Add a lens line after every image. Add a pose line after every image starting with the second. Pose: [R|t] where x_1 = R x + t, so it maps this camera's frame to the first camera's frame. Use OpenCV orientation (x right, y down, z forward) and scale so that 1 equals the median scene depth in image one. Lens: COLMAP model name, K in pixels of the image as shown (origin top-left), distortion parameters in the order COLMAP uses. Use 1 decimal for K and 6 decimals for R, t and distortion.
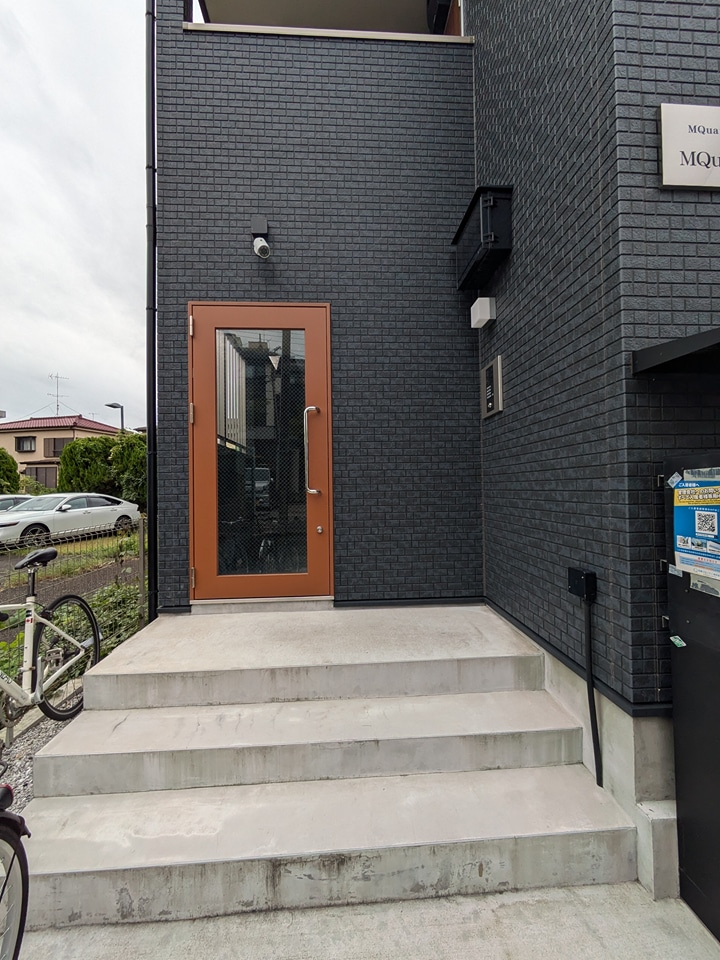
lens RADIAL K [[378.9, 0, 358.5], [0, 378.9, 483.7], [0, 0, 1]] dist [0.002633, 0.000181]
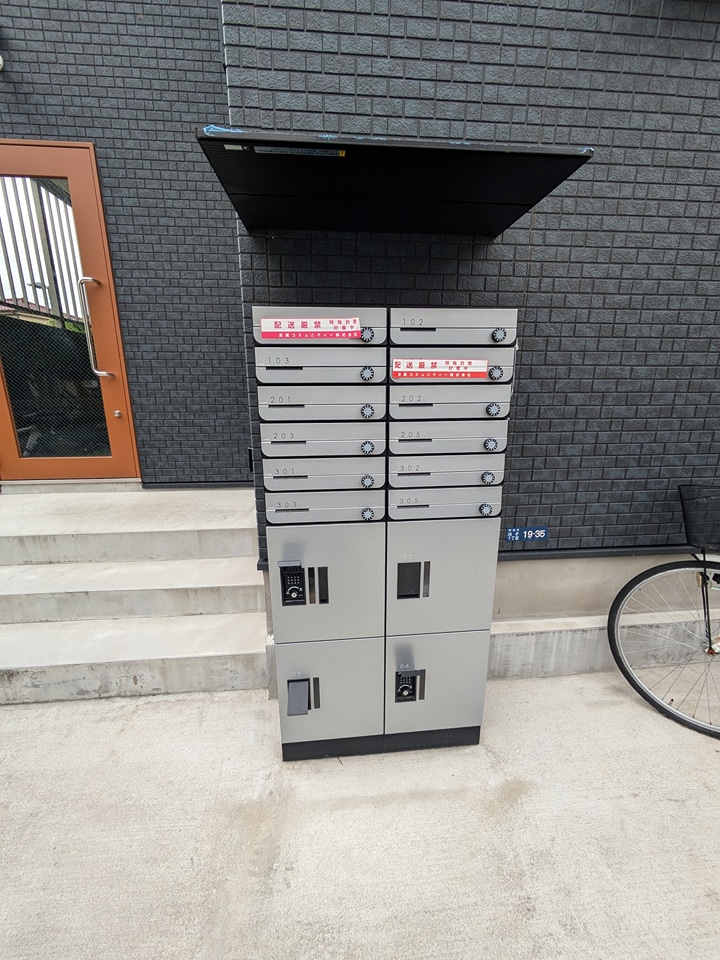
lens RADIAL K [[378.9, 0, 360.4], [0, 378.9, 482.1], [0, 0, 1]] dist [0.002633, 0.000181]
pose [[0.999814, 0.007909, 0.017598, 0.727467], [-0.012121, 0.967138, 0.253961, 0.046518], [-0.015011, -0.254128, 0.967054, -0.031508]]
